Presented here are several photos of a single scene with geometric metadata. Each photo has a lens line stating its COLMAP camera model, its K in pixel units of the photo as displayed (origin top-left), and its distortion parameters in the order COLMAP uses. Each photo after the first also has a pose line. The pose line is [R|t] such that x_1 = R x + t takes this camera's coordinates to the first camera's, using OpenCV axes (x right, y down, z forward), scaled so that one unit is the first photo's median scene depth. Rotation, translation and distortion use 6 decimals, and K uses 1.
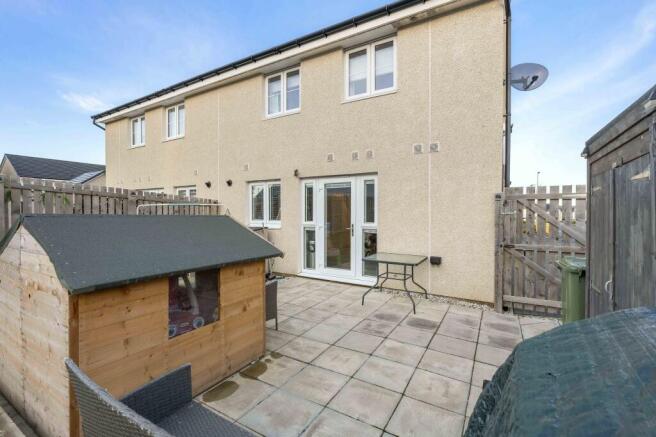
lens RADIAL K [[293.1, 0, 316.1], [0, 293.1, 213.4], [0, 0, 1]] dist [-0.003727, -0.001561]
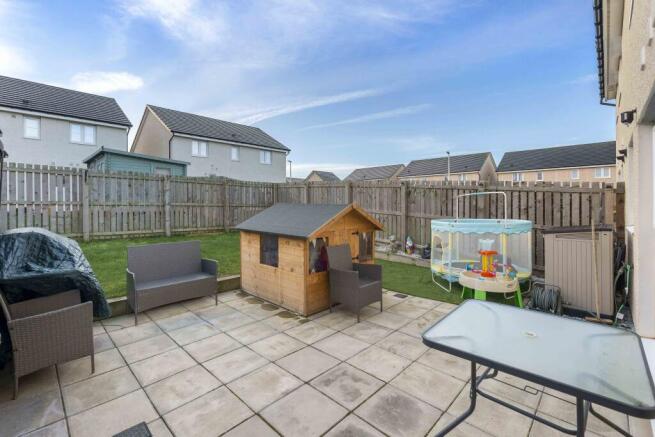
lens RADIAL K [[292.7, 0, 325.7], [0, 292.7, 204.9], [0, 0, 1]] dist [-0.003727, -0.001561]
pose [[-0.208859, -0.001144, -0.977945, 0.985405], [-0.004426, 0.999990, -0.000225, 0.013742], [0.977936, 0.004281, -0.208862, 1.307398]]
